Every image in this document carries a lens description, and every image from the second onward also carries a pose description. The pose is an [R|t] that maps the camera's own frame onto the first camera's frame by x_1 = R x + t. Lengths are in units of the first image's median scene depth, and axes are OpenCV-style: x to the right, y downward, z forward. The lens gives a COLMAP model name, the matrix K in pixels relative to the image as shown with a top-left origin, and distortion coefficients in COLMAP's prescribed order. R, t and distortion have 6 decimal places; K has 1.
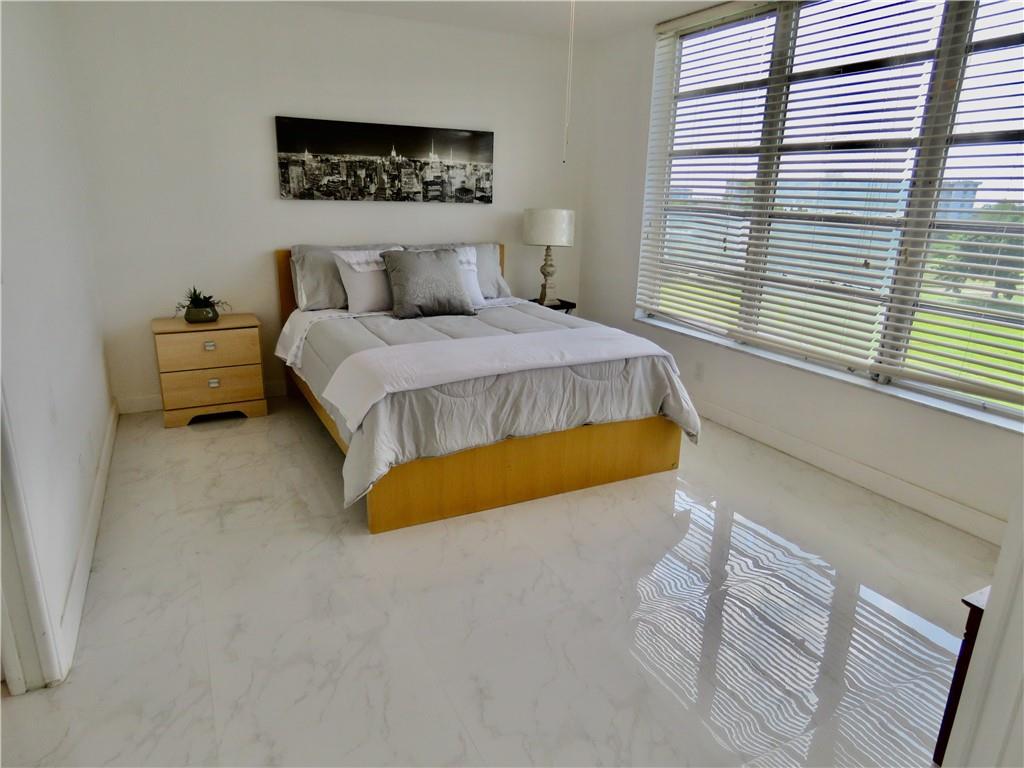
lens RADIAL K [[656.0, 0, 512.4], [0, 656.0, 386.1], [0, 0, 1]] dist [-0.010152, 0.005149]
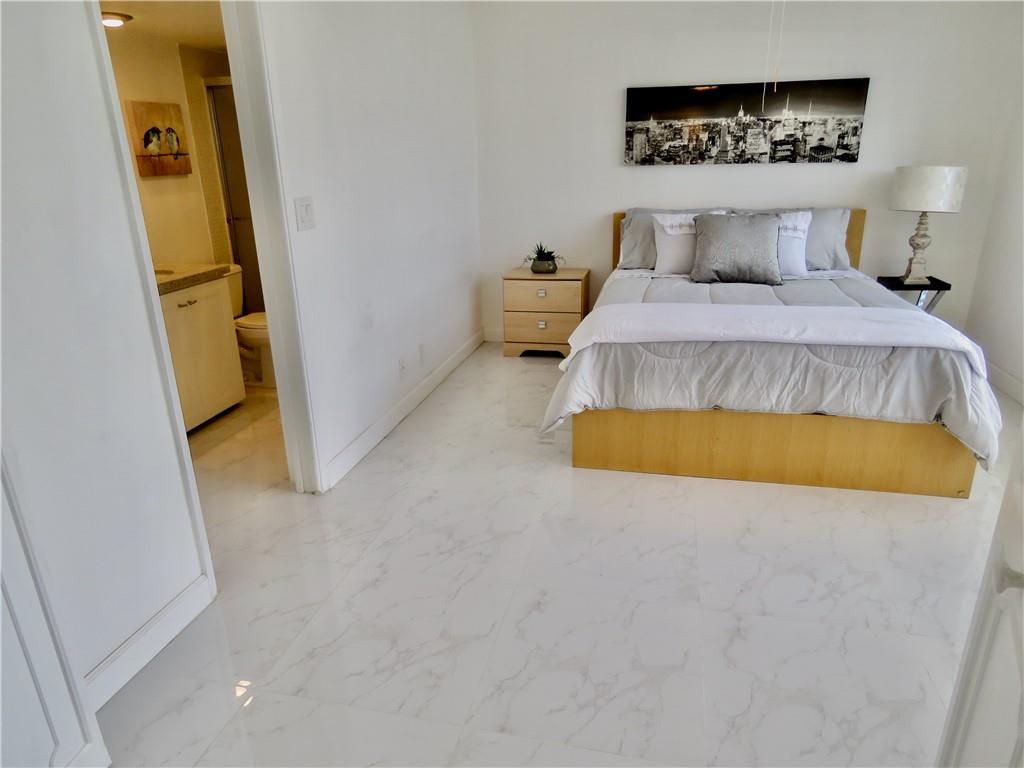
lens RADIAL K [[656.0, 0, 514.3], [0, 656.0, 390.2], [0, 0, 1]] dist [-0.010152, 0.005149]
pose [[0.760334, 0.176947, -0.624966, 0.271617], [-0.145248, 0.984131, 0.101928, -0.001963], [0.633084, 0.013275, 0.773969, 0.047082]]
